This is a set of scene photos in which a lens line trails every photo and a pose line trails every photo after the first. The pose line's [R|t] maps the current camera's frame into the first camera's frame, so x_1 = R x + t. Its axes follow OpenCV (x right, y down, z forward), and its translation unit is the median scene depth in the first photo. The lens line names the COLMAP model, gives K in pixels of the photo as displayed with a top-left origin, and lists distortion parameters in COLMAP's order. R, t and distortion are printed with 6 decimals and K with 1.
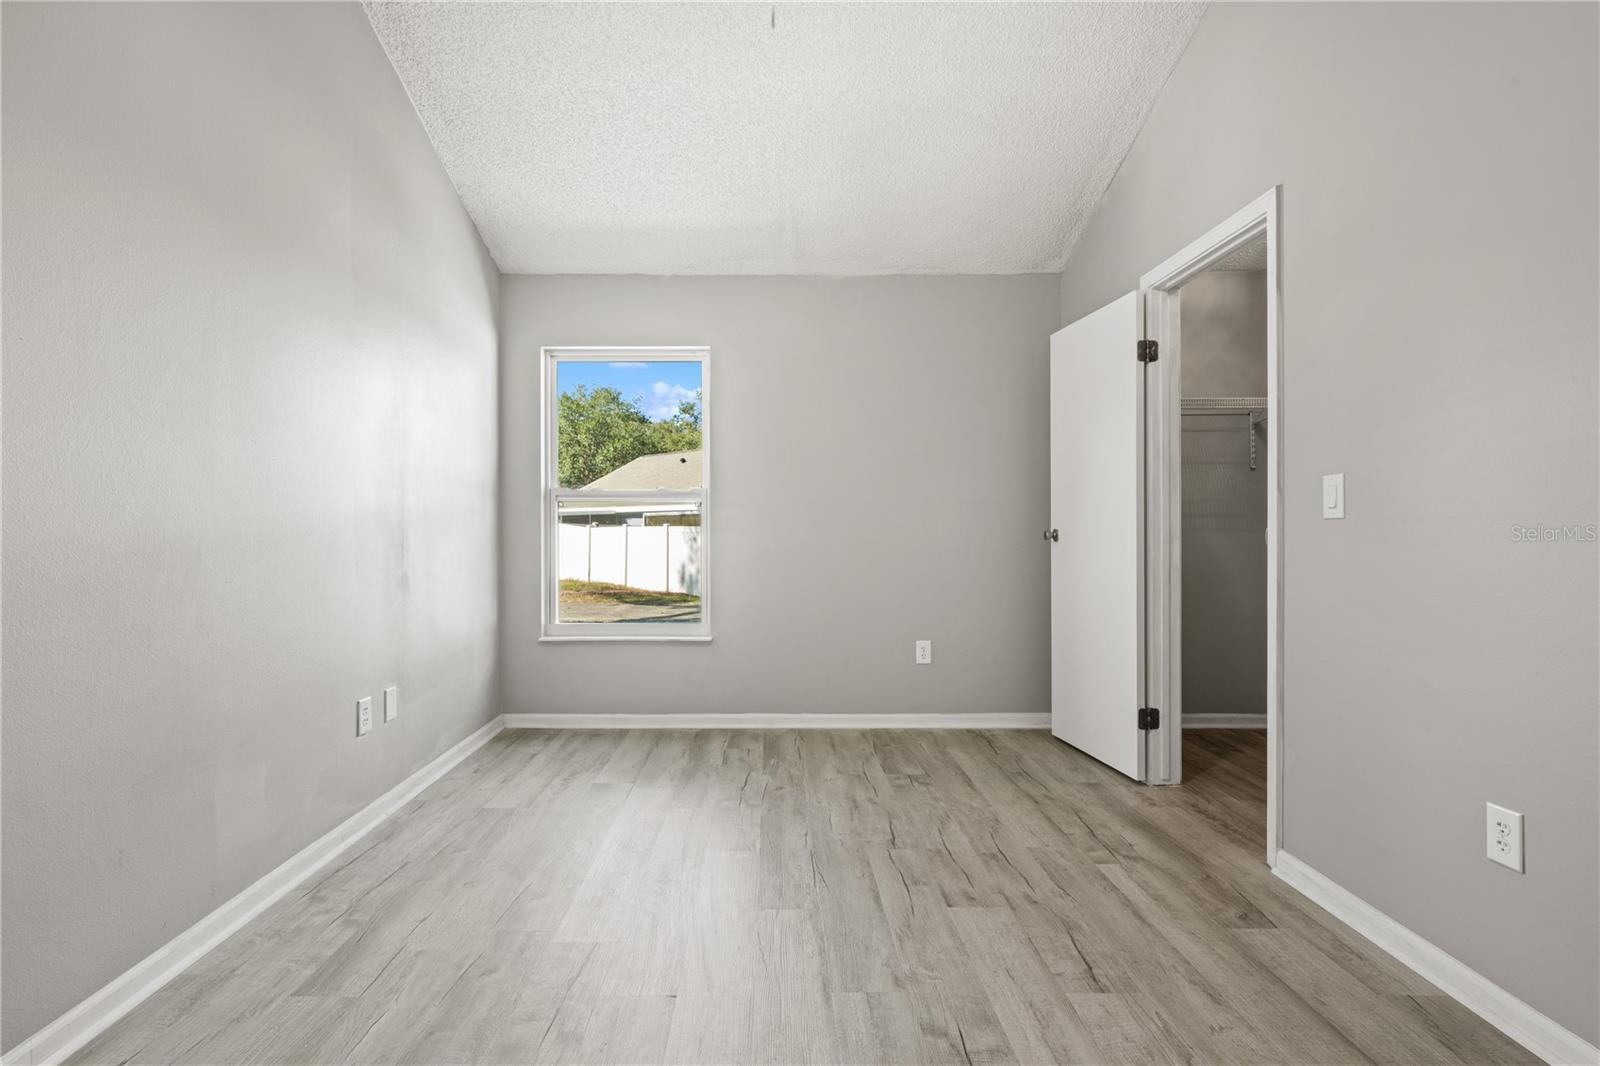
lens RADIAL K [[775.5, 0, 793.9], [0, 775.5, 531.5], [0, 0, 1]] dist [0.004173, 0.000691]
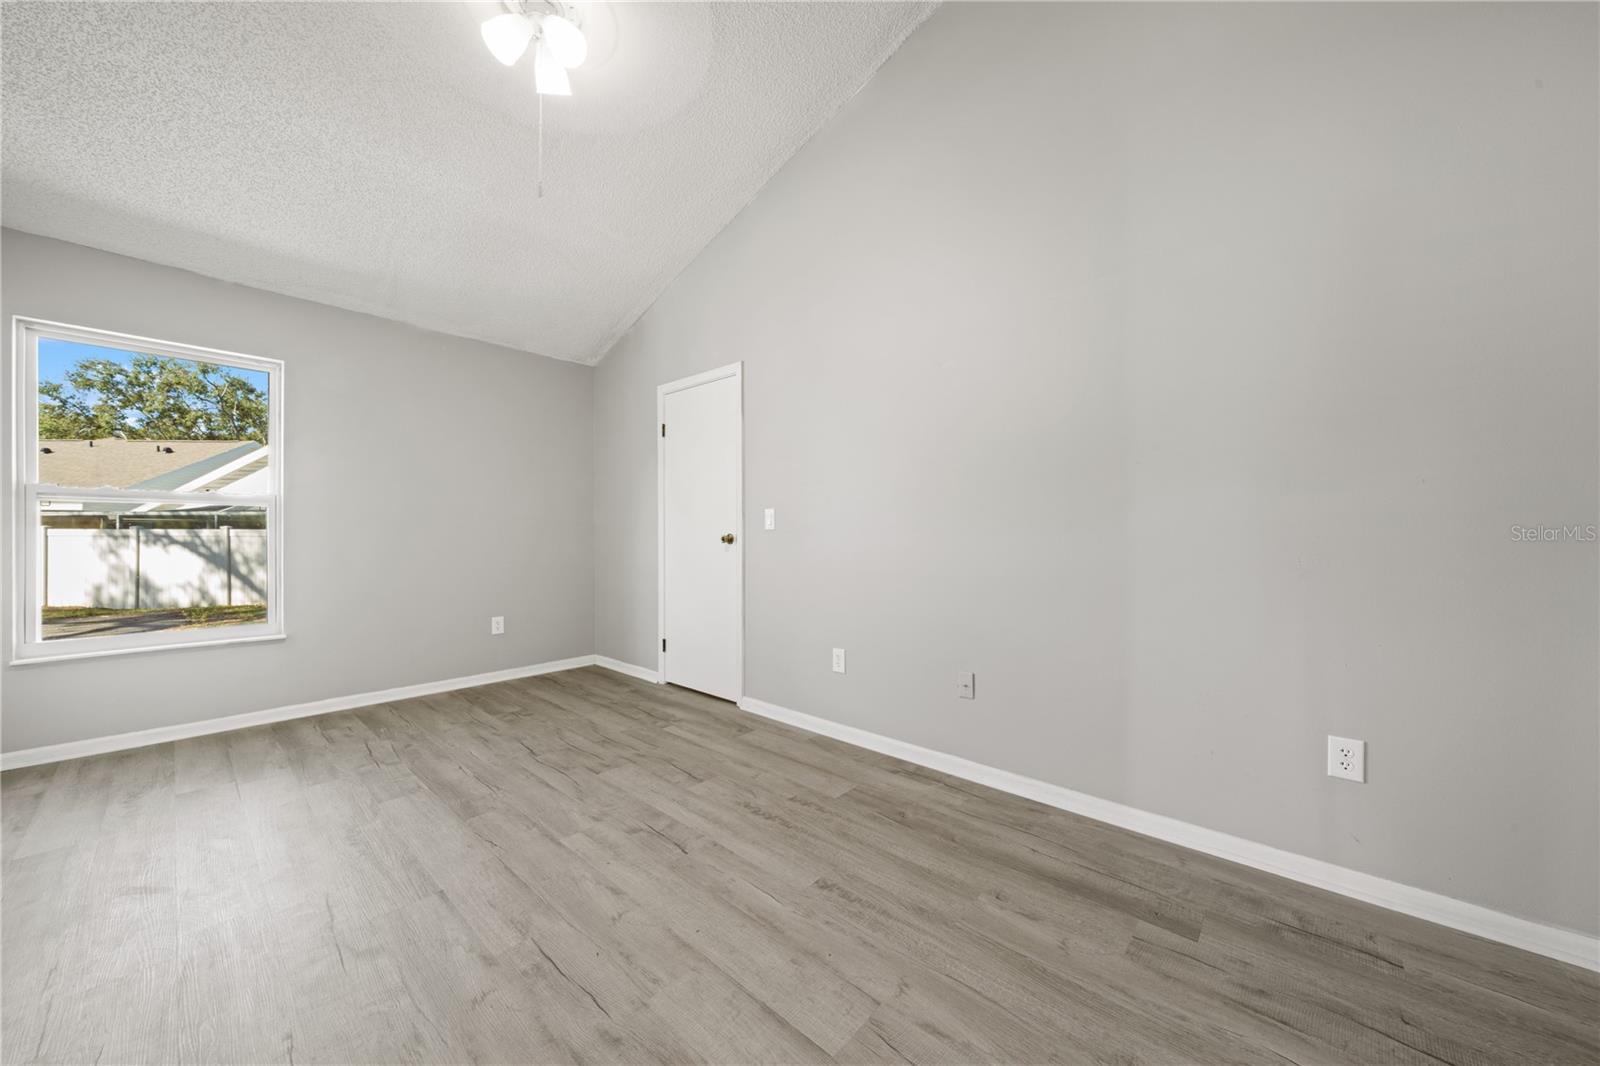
lens RADIAL K [[551.9, 0, 800.0], [0, 551.9, 533.0], [0, 0, 1]] dist [-0.001482, -0.000168]
pose [[0.670734, 0.005674, 0.741677, -0.286926], [-0.001415, 0.999979, -0.006370, 0.000853], [-0.741697, 0.003223, 0.670727, -0.045623]]
